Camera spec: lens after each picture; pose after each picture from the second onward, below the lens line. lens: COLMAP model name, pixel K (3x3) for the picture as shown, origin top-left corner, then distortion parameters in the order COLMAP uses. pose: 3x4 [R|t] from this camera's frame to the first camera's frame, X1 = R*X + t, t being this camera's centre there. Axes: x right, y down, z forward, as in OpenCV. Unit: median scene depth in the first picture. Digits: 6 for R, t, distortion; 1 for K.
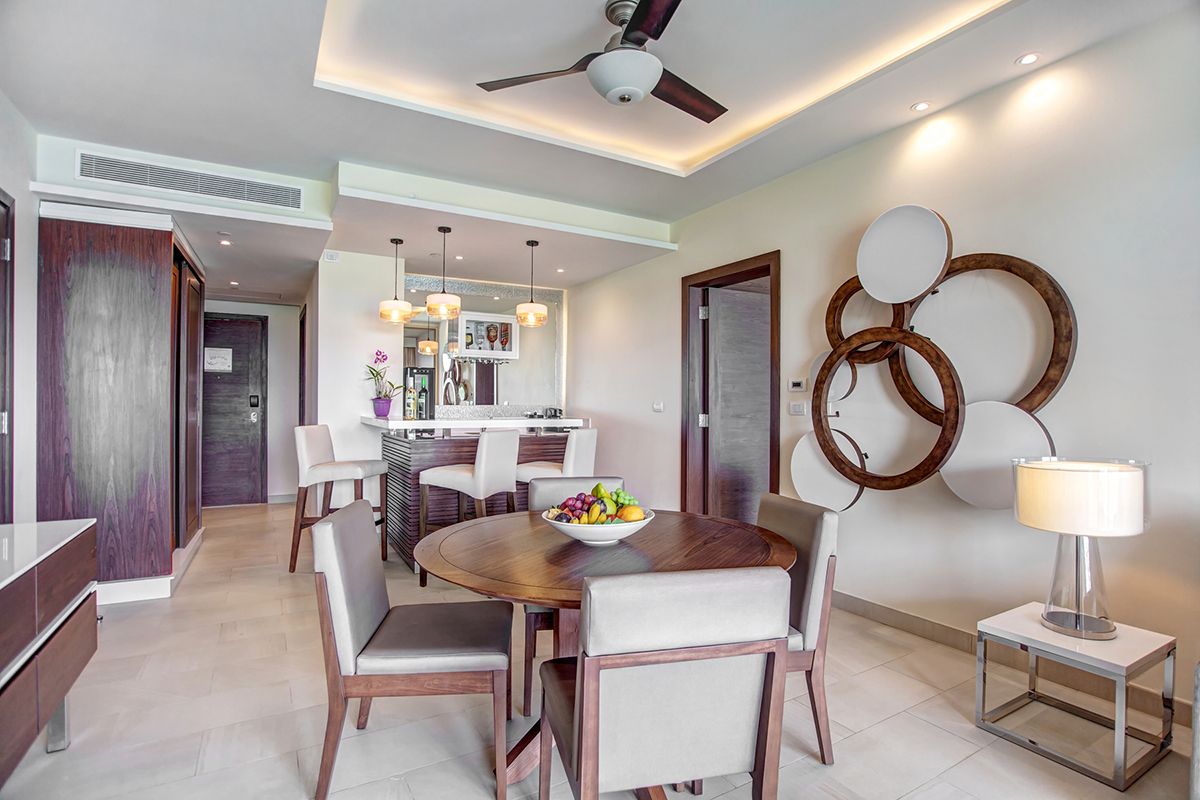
lens RADIAL K [[582.6, 0, 600.0], [0, 582.6, 400.0], [0, 0, 1]] dist [-0.064274, 0.025494]
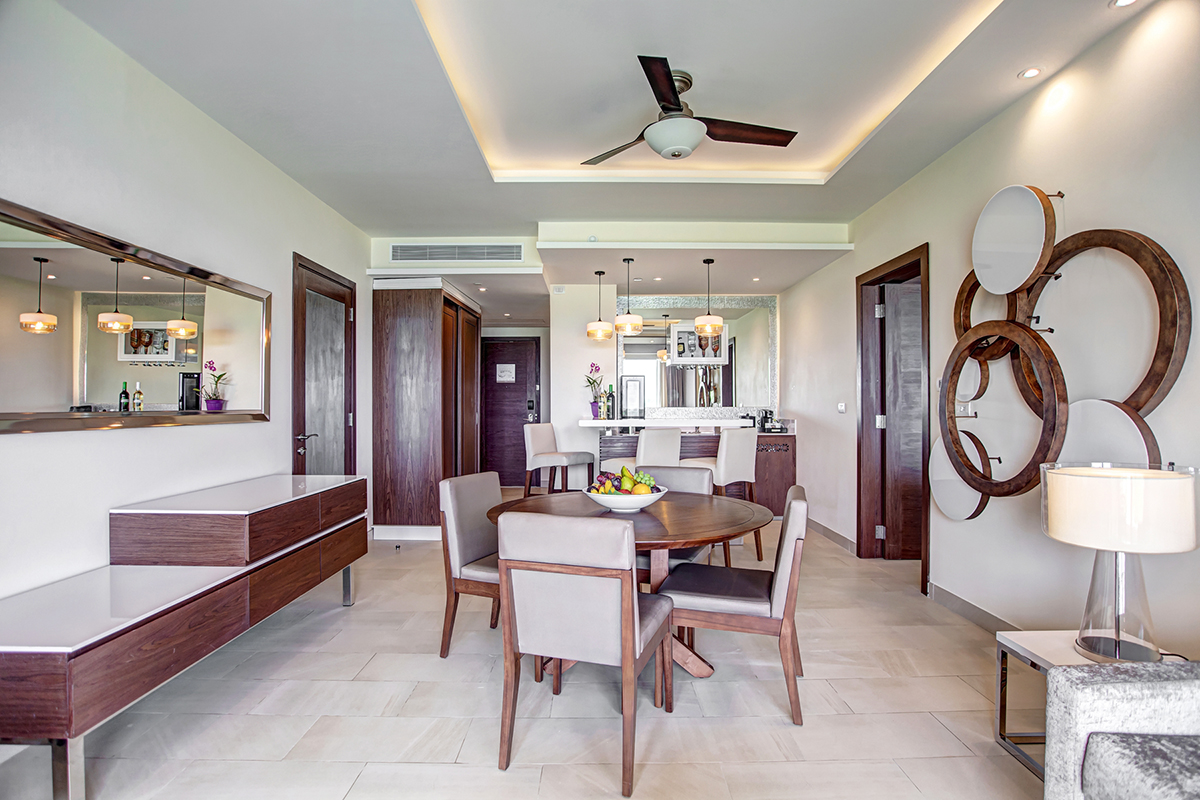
lens RADIAL K [[582.6, 0, 600.0], [0, 582.6, 400.0], [0, 0, 1]] dist [-0.064274, 0.025494]
pose [[0.869976, -0.010868, -0.492974, 0.248062], [0.008872, 0.999940, -0.006386, 0.000921], [0.493014, 0.001182, 0.870021, -0.070860]]
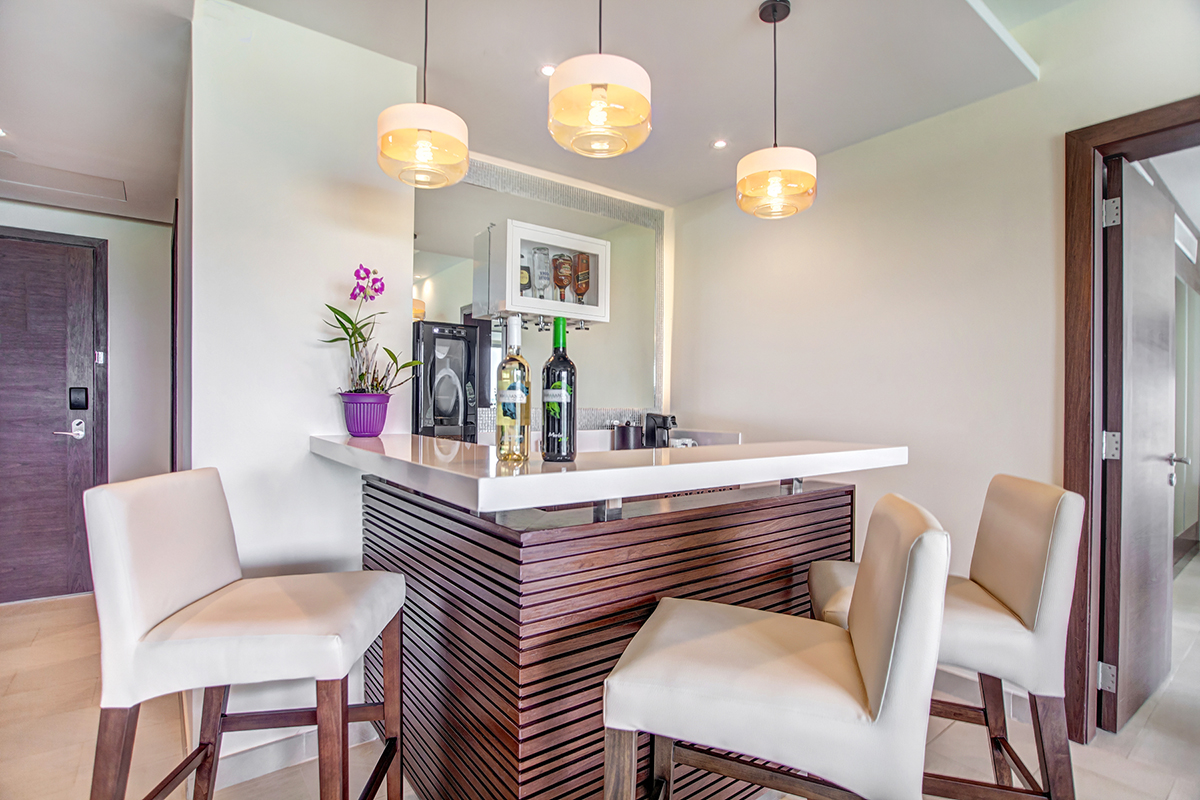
lens RADIAL K [[598.1, 0, 618.8], [0, 598.1, 408.0], [0, 0, 1]] dist [-0.055986, 0.014208]
pose [[0.990320, 0.003433, 0.138758, -0.279602], [-0.005188, 0.999911, 0.012287, 0.002723], [-0.138704, -0.012888, 0.990250, 0.610730]]
